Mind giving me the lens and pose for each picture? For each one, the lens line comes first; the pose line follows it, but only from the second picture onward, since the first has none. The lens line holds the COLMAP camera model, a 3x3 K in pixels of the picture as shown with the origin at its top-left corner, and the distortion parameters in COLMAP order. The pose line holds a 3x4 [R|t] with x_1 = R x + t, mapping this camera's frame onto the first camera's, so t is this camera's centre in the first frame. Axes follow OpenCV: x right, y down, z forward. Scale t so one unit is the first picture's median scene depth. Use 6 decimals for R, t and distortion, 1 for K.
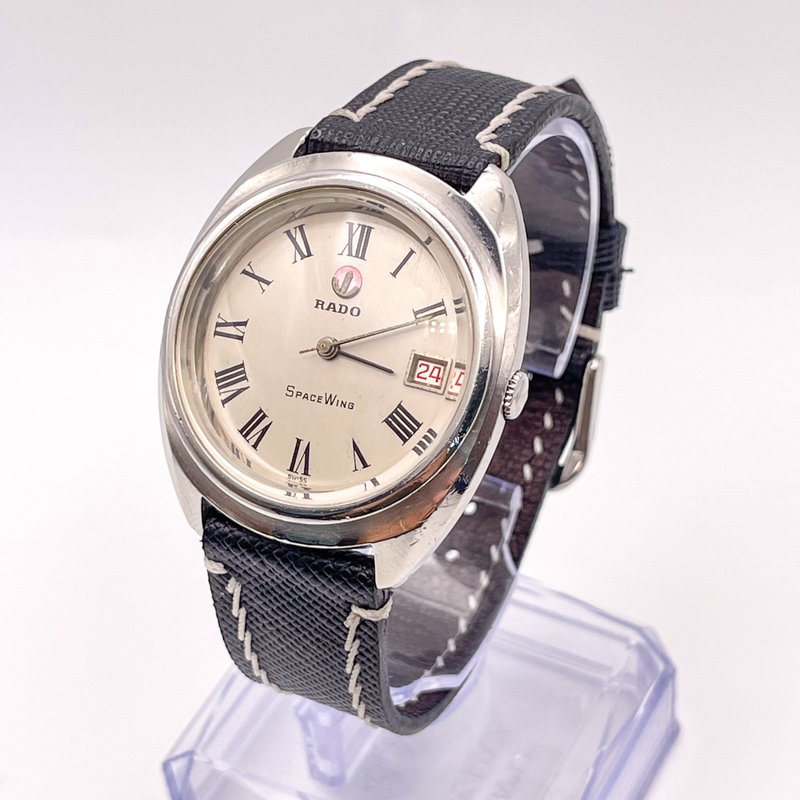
lens RADIAL K [[1985.8, 0, 400.0], [0, 1985.8, 381.5], [0, 0, 1]] dist [-1.050344, 26.737453]
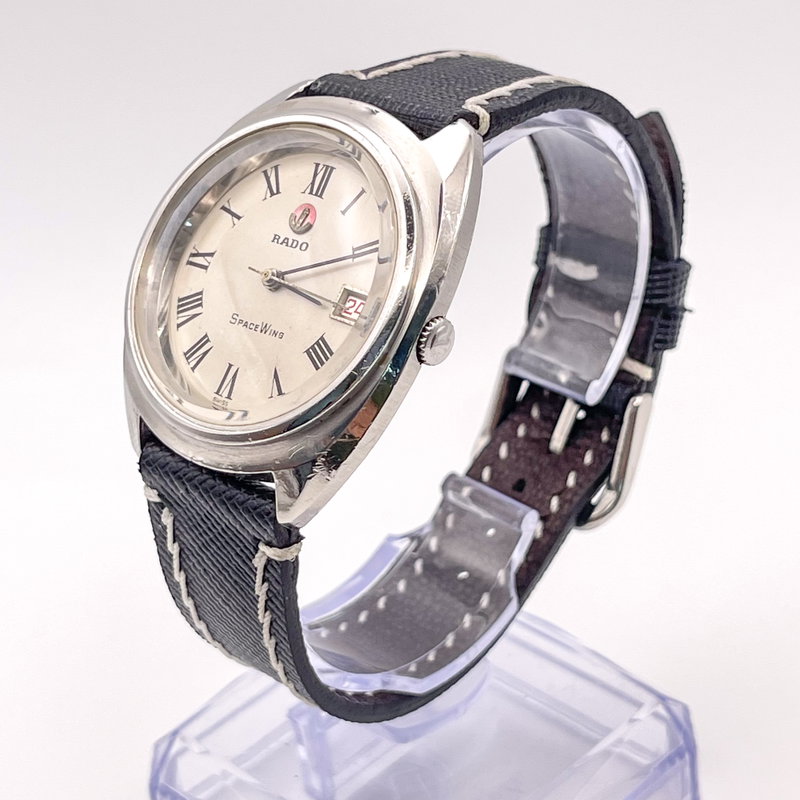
lens RADIAL K [[1985.8, 0, 400.0], [0, 1985.8, 381.5], [0, 0, 1]] dist [-1.050344, 26.737453]
pose [[0.955311, 0.124203, -0.268244, 0.293772], [-0.162771, 0.978506, -0.126616, 0.147019], [0.246752, 0.164620, 0.954994, 0.065744]]
